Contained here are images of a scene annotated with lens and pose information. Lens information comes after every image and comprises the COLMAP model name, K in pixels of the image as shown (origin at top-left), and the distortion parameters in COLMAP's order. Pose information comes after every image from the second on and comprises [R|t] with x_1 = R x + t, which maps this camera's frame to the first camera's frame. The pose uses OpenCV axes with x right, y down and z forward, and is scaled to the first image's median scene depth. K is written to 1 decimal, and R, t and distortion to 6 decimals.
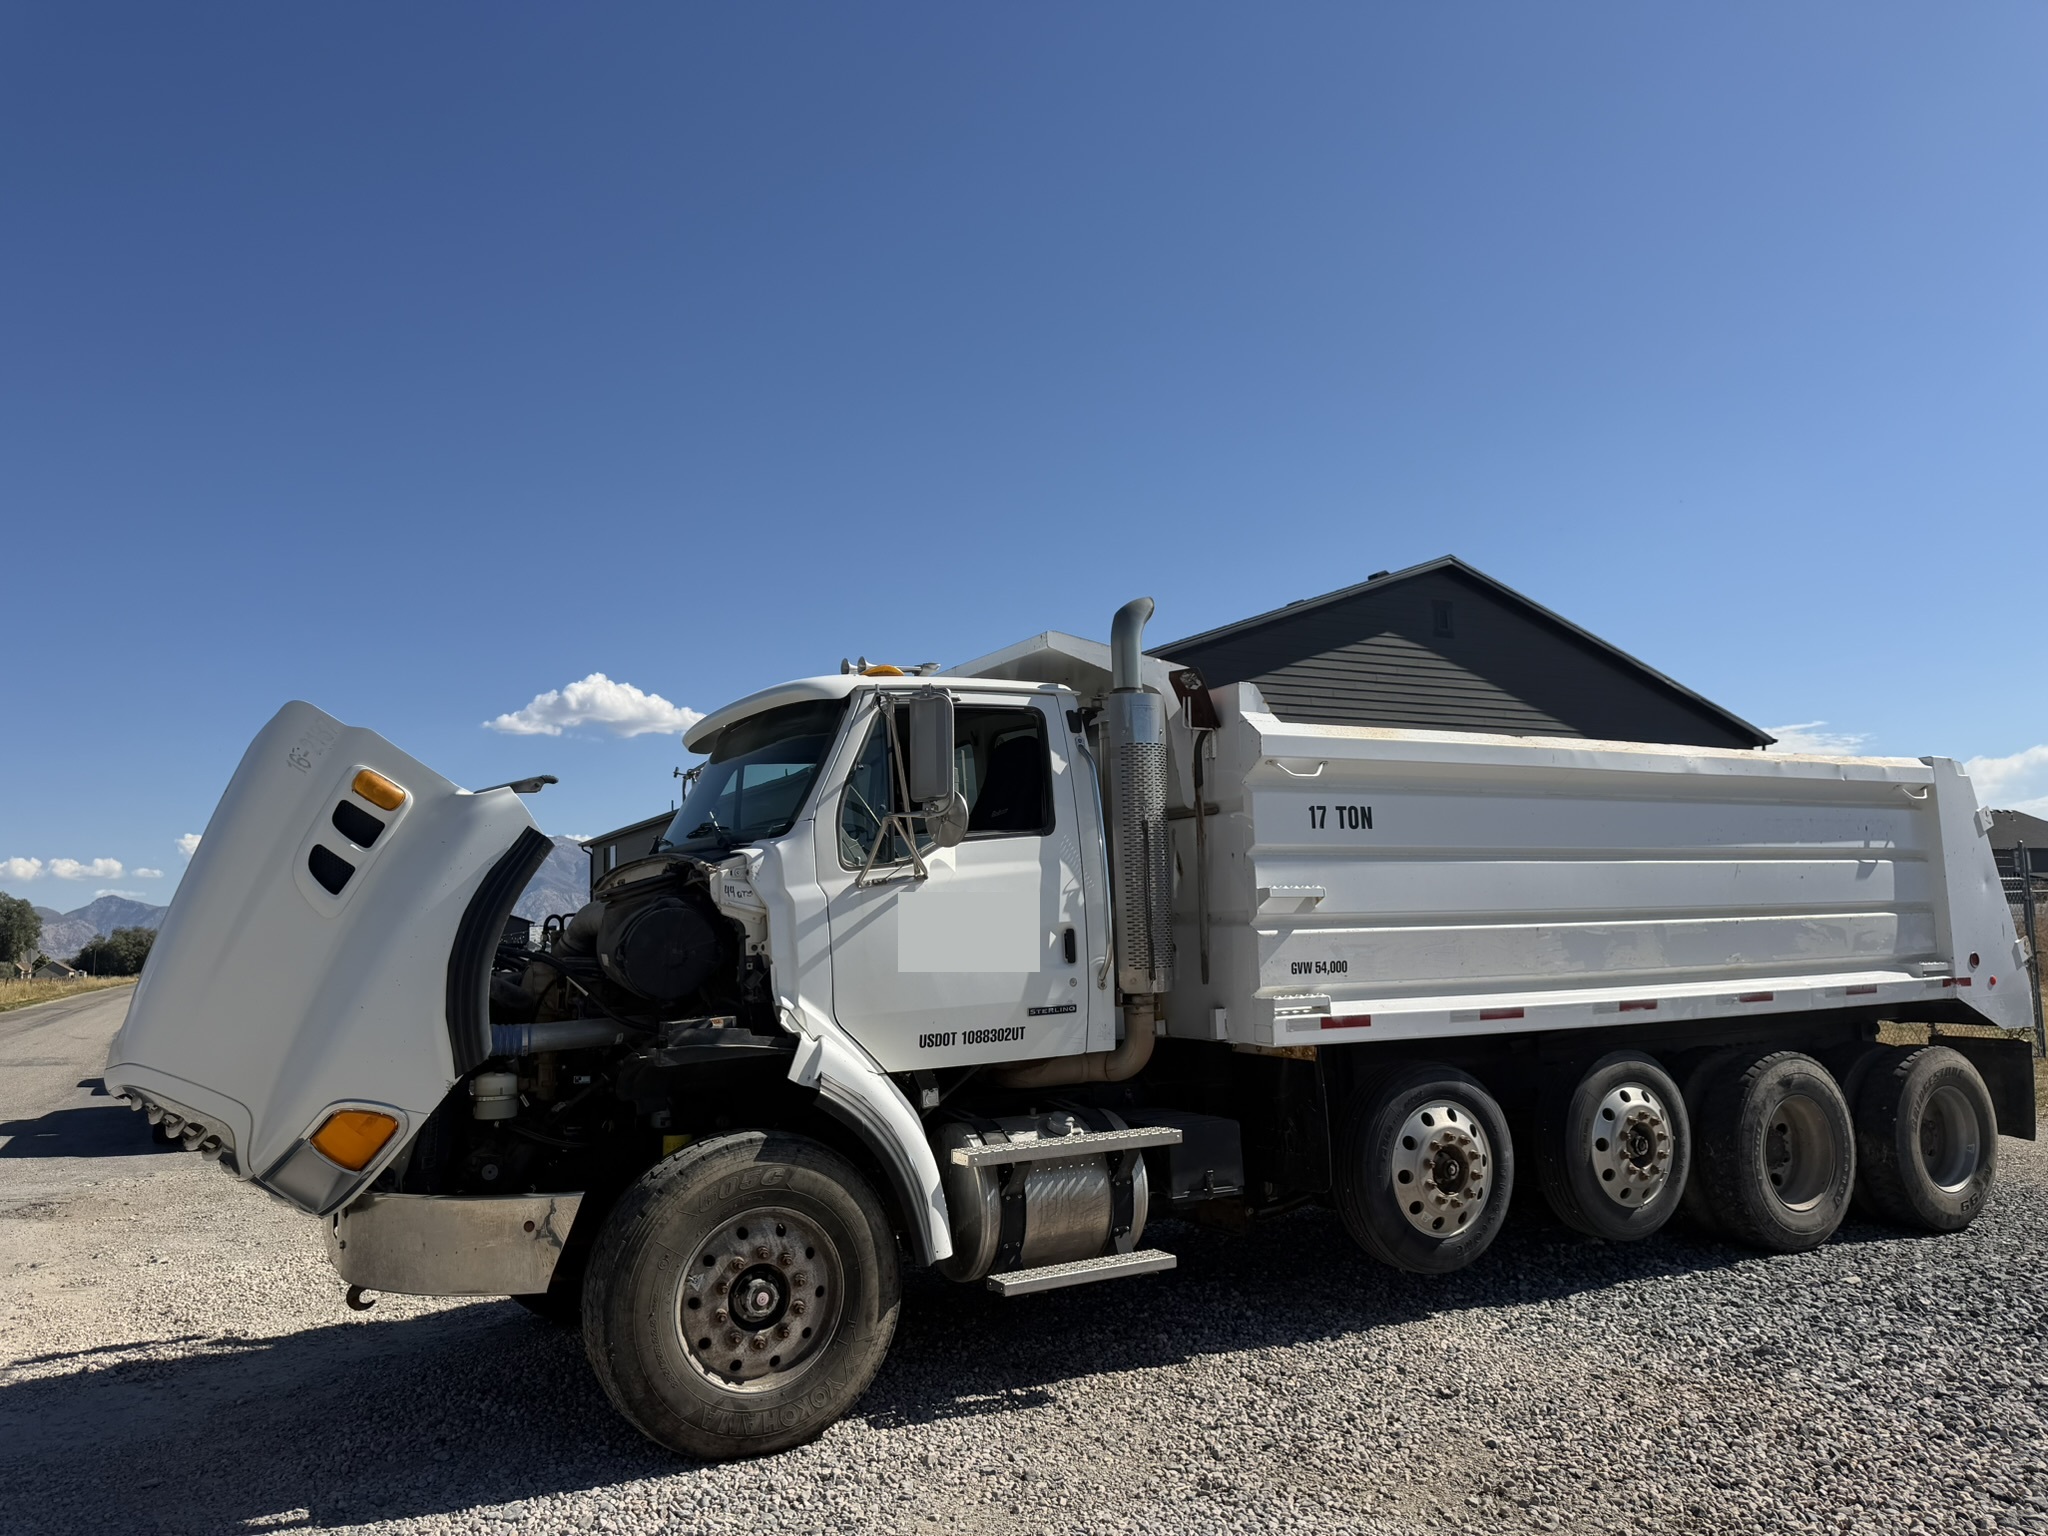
lens RADIAL K [[1477.9, 0, 1024.0], [0, 1477.9, 768.0], [0, 0, 1]] dist [0.150003, -0.295446]
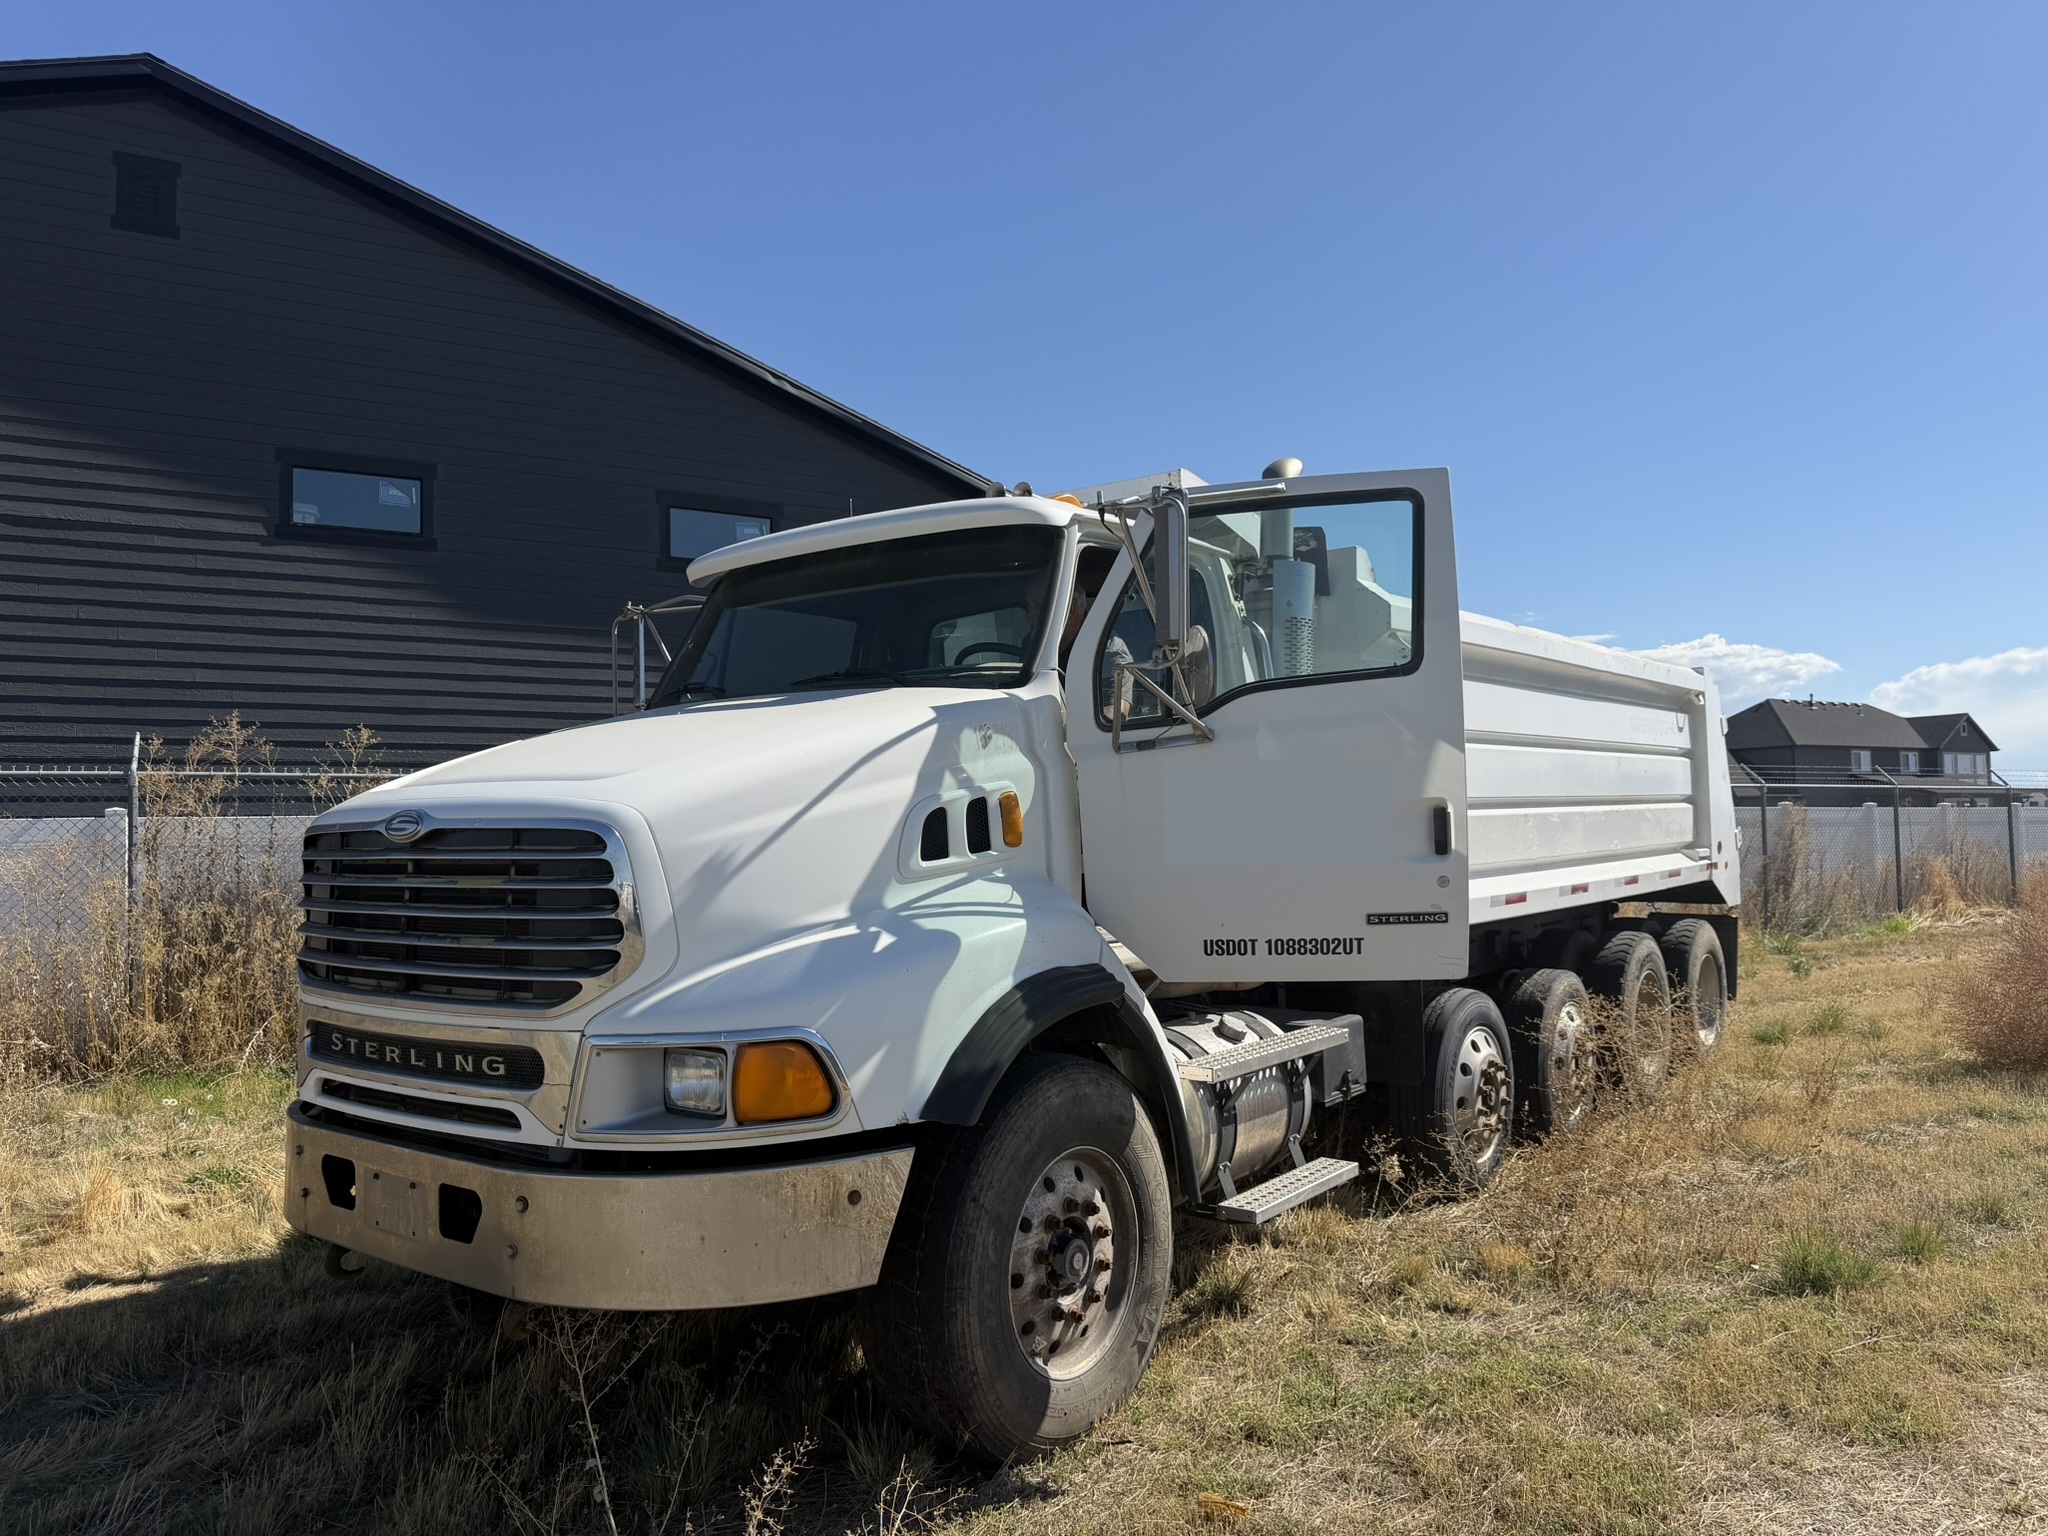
lens RADIAL K [[1462.1, 0, 1024.0], [0, 1462.1, 768.0], [0, 0, 1]] dist [0.022934, -0.188199]
pose [[0.919725, 0.018816, 0.392112, -0.447382], [-0.043328, 0.997614, 0.053757, 0.043977], [-0.390165, -0.066431, 0.918346, 0.268888]]
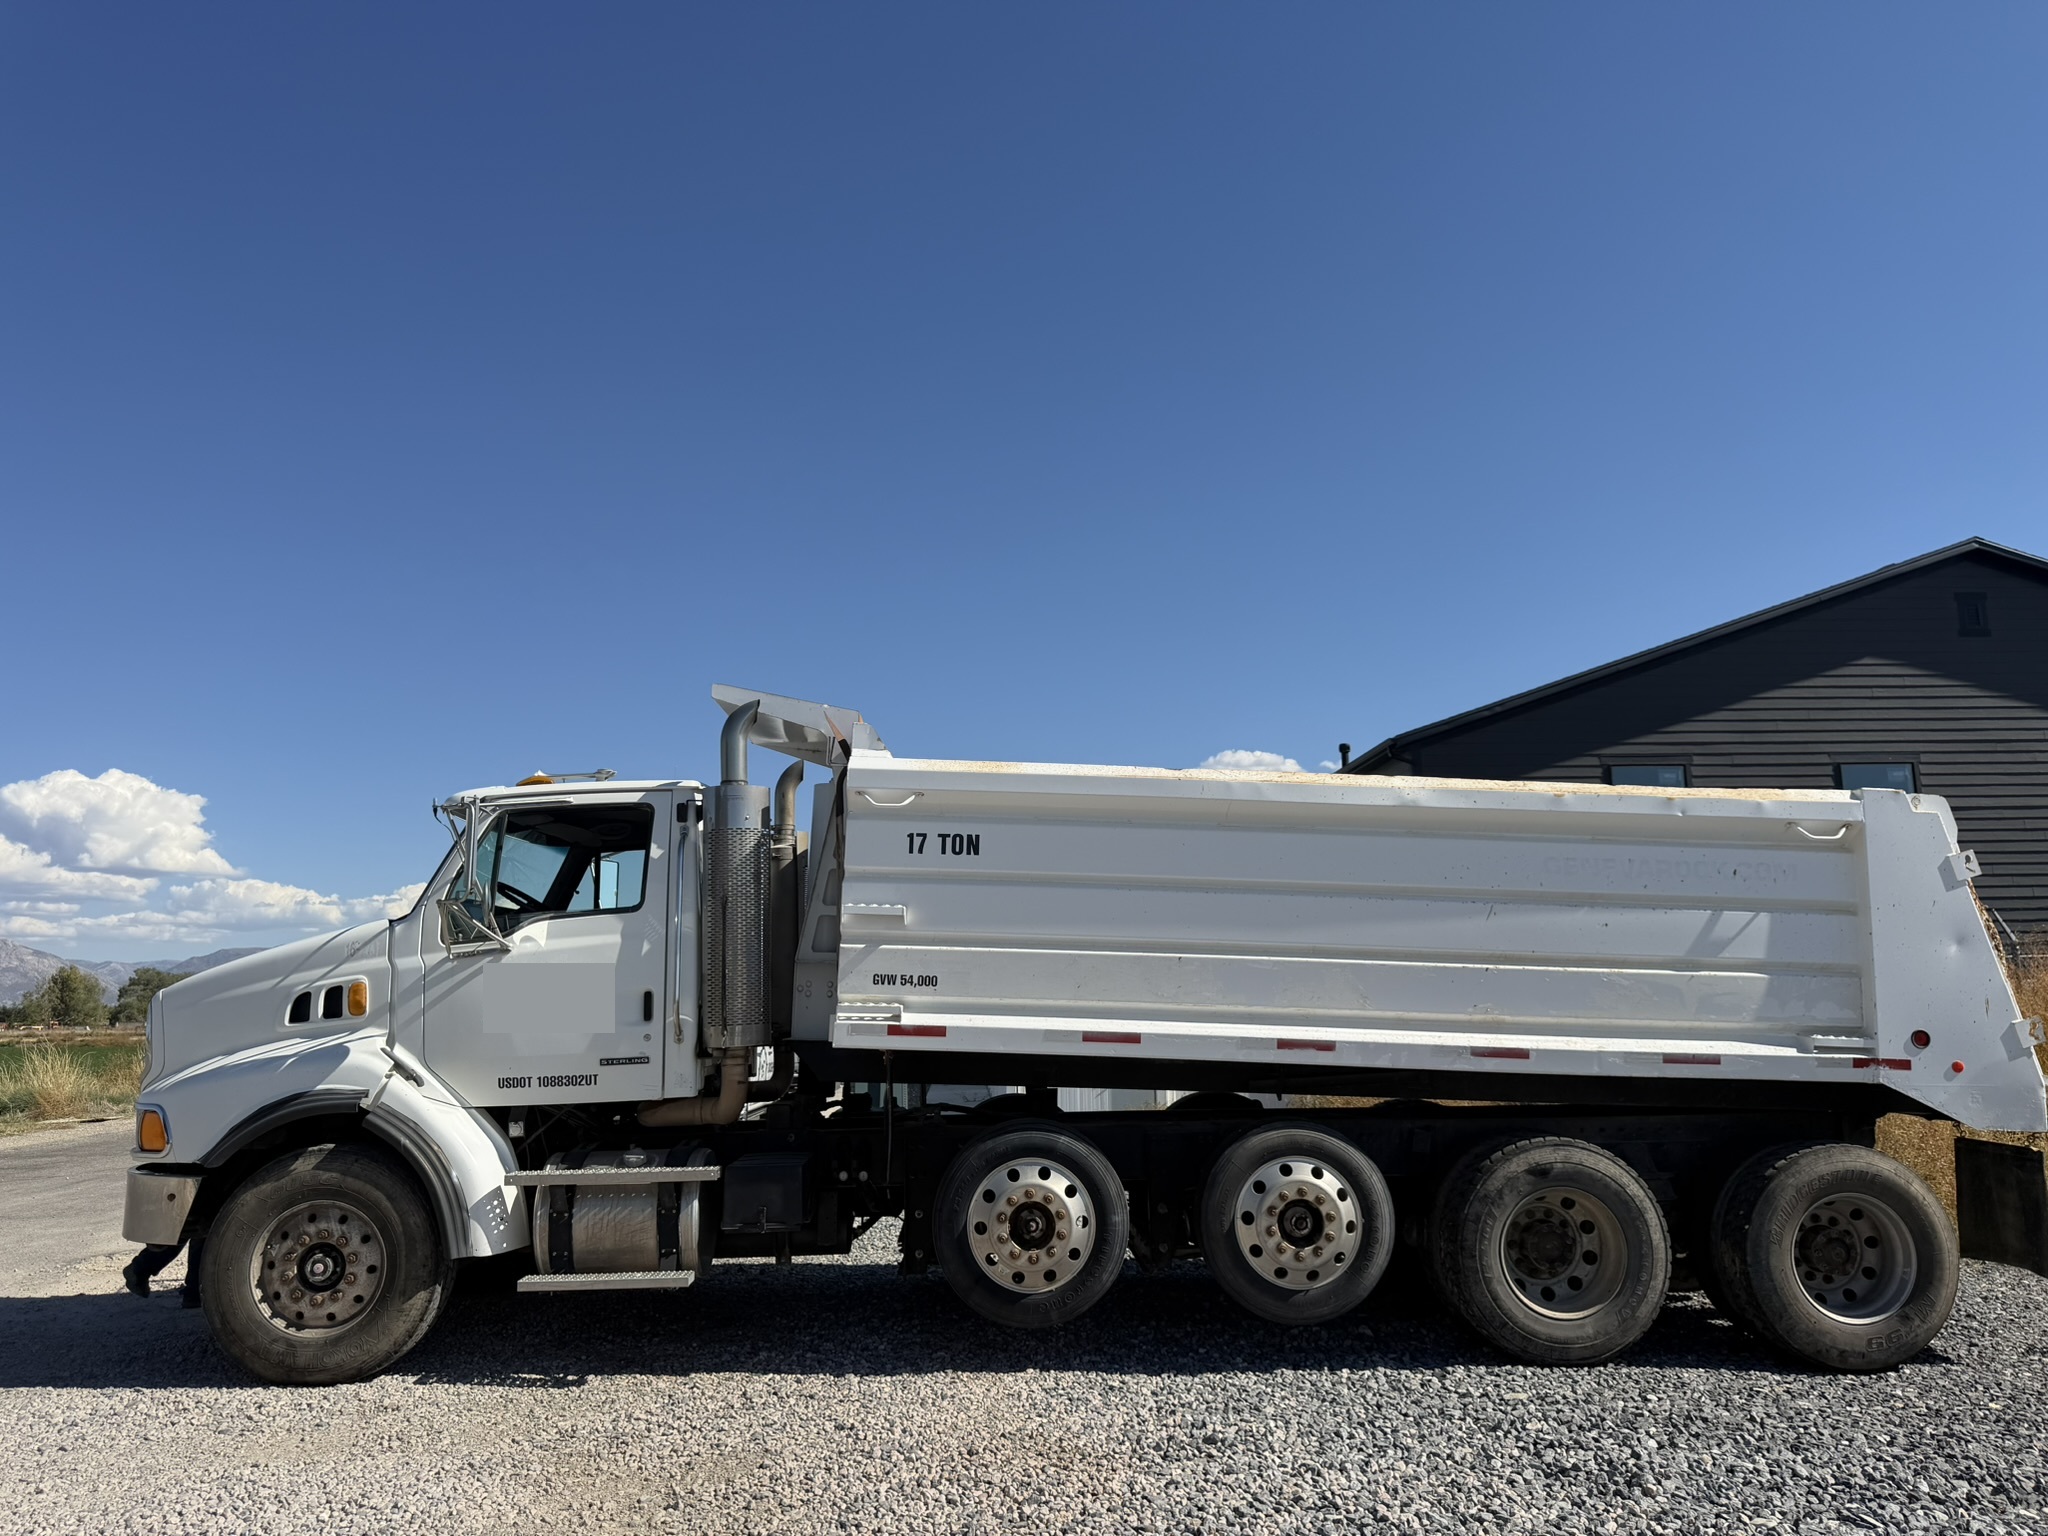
lens RADIAL K [[1462.4, 0, 1014.0], [0, 1462.4, 769.8], [0, 0, 1]] dist [-0.006574, 0.010316]
pose [[0.885790, -0.058047, -0.460442, 0.863552], [0.043755, 0.998173, -0.041662, -0.005916], [0.462019, 0.016757, 0.886712, 0.112539]]
